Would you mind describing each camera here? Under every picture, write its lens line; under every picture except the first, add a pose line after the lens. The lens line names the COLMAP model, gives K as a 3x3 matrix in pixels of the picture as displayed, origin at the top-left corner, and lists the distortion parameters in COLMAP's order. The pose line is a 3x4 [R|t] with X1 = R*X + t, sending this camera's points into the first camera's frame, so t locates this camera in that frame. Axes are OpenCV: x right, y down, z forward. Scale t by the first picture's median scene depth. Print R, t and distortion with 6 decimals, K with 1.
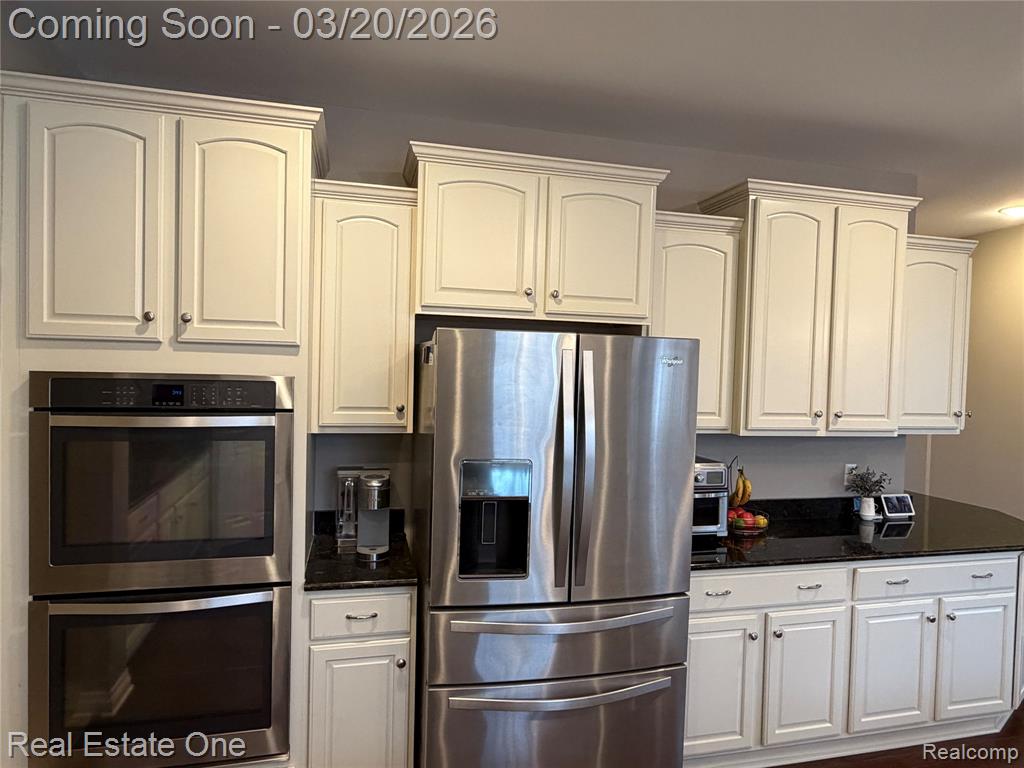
lens RADIAL K [[632.7, 0, 508.4], [0, 632.7, 382.5], [0, 0, 1]] dist [0.001403, 0.002183]
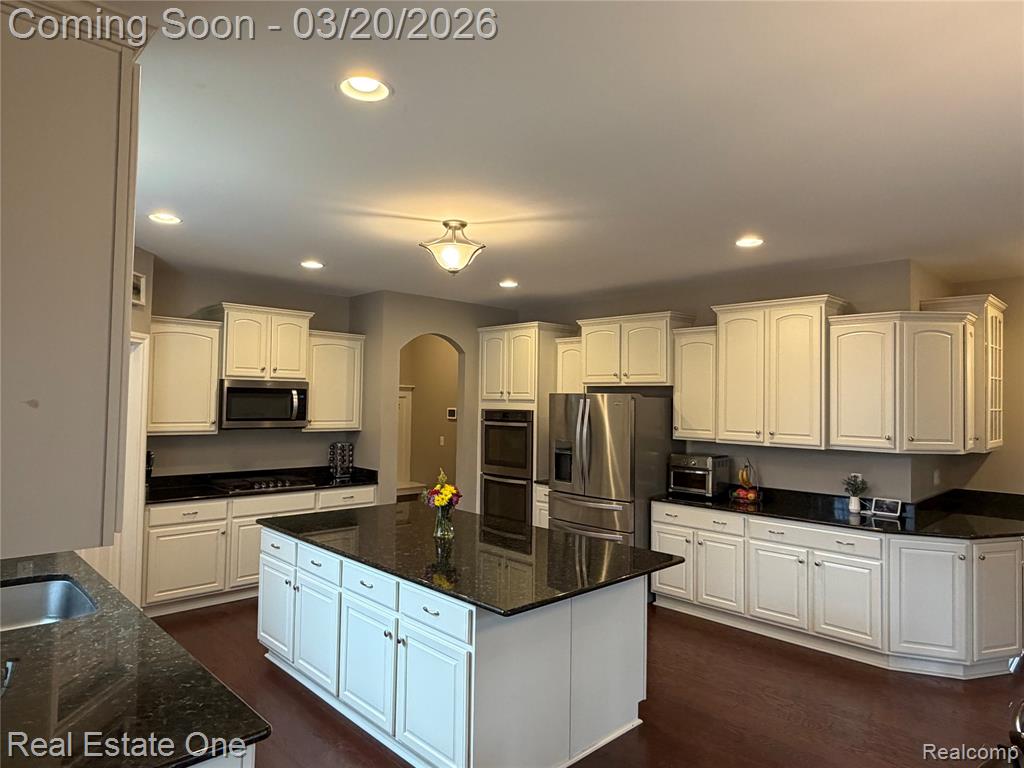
lens RADIAL K [[632.7, 0, 508.4], [0, 632.7, 382.5], [0, 0, 1]] dist [0.001403, 0.002183]
pose [[0.495646, -0.043210, -0.867449, 1.844937], [-0.019376, 0.997963, -0.060782, 0.036196], [0.868309, 0.046934, 0.493799, -0.494016]]
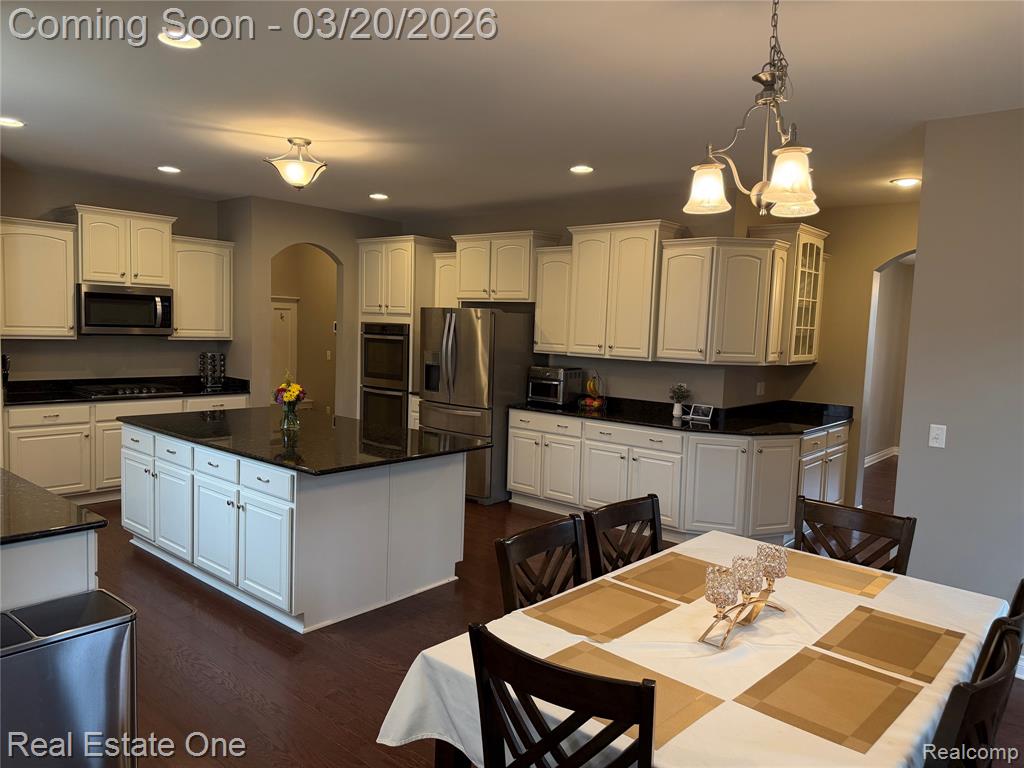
lens RADIAL K [[716.3, 0, 516.0], [0, 716.3, 387.1], [0, 0, 1]] dist [0.090750, -0.130561]
pose [[0.579015, 0.065822, -0.812656, 2.340072], [-0.035700, 0.997827, 0.055384, 0.070828], [0.814535, -0.003056, 0.580107, -0.498798]]
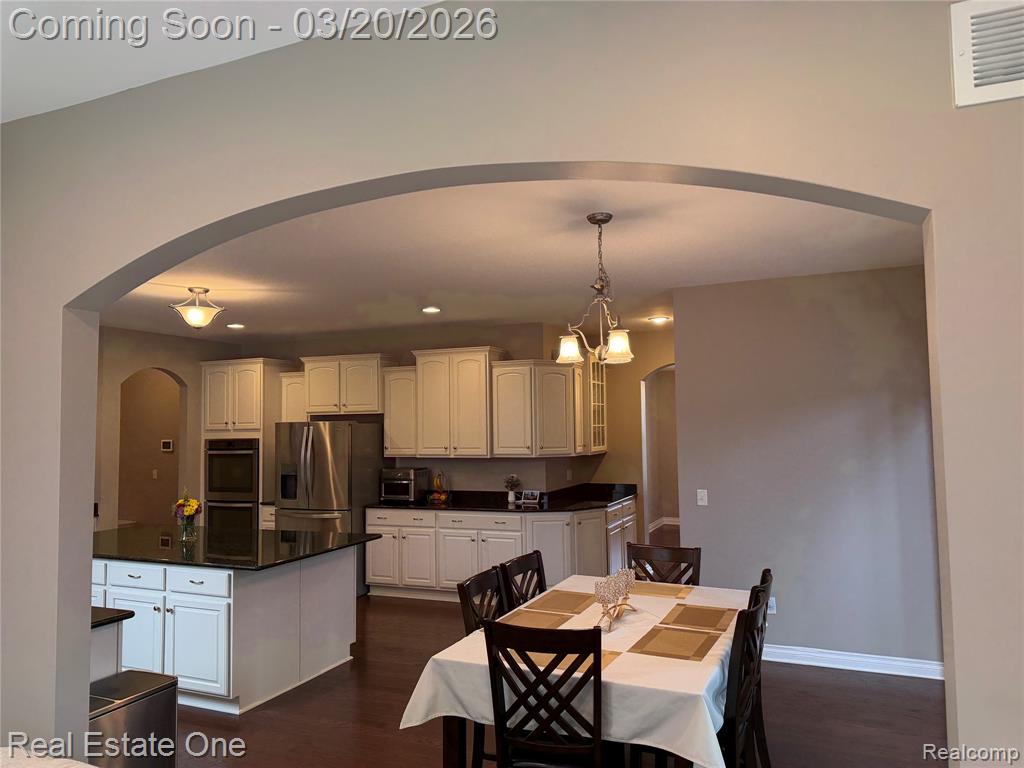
lens RADIAL K [[715.8, 0, 513.0], [0, 715.8, 387.1], [0, 0, 1]] dist [0.163906, -0.316066]
pose [[0.793201, -0.070572, -0.604856, 2.520474], [0.023142, 0.996038, -0.085865, 0.067097], [0.608519, 0.054110, 0.791692, -1.009535]]
